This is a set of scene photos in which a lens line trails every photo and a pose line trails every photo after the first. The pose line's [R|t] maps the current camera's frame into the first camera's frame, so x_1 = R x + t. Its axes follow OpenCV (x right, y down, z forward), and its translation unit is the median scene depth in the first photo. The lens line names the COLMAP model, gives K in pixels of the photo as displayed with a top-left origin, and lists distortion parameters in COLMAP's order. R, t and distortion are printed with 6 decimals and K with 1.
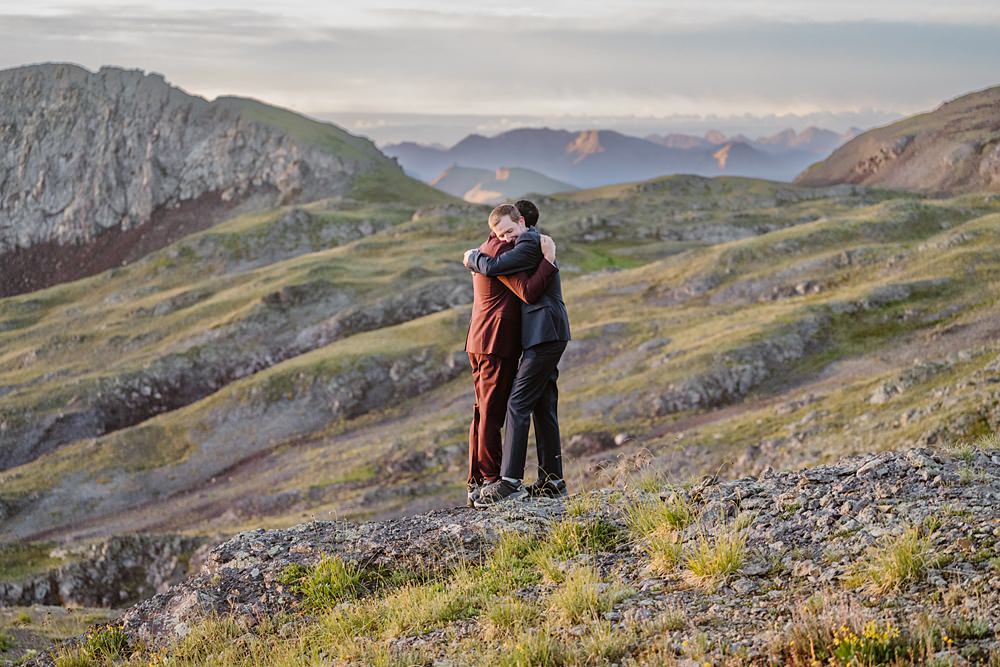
lens RADIAL K [[2462.4, 0, 527.8], [0, 2462.4, 341.4], [0, 0, 1]] dist [0.200240, 0.000000]
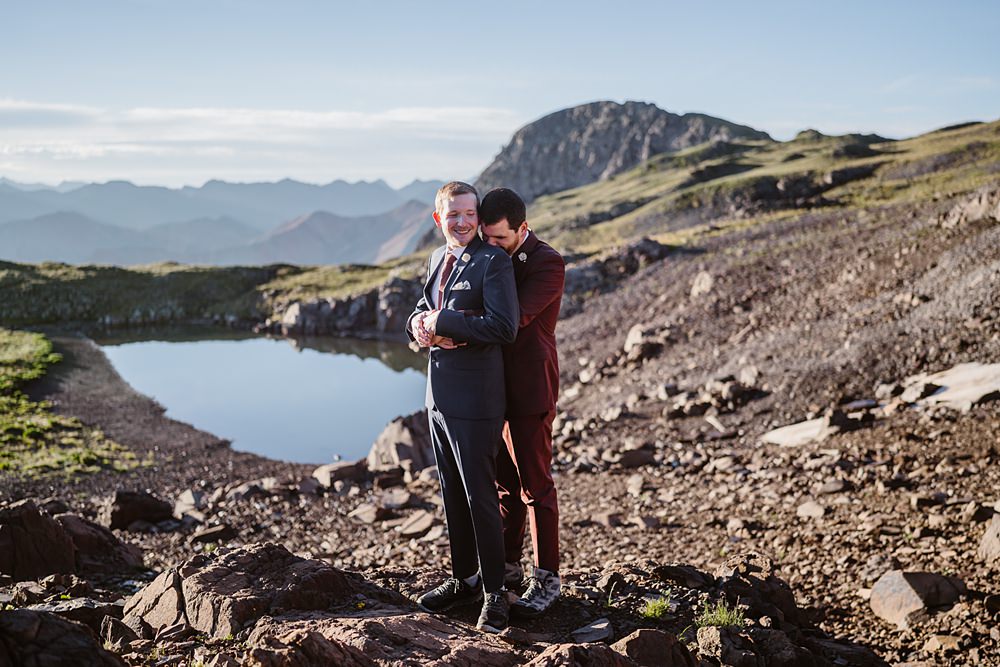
lens RADIAL K [[994.5, 0, 497.2], [0, 994.5, 333.3], [0, 0, 1]] dist [-0.042462, 0.000000]
pose [[0.946725, 0.031769, -0.320473, -0.018455], [-0.015484, 0.998462, 0.053237, 0.042456], [0.321671, -0.045439, 0.945761, 0.324109]]
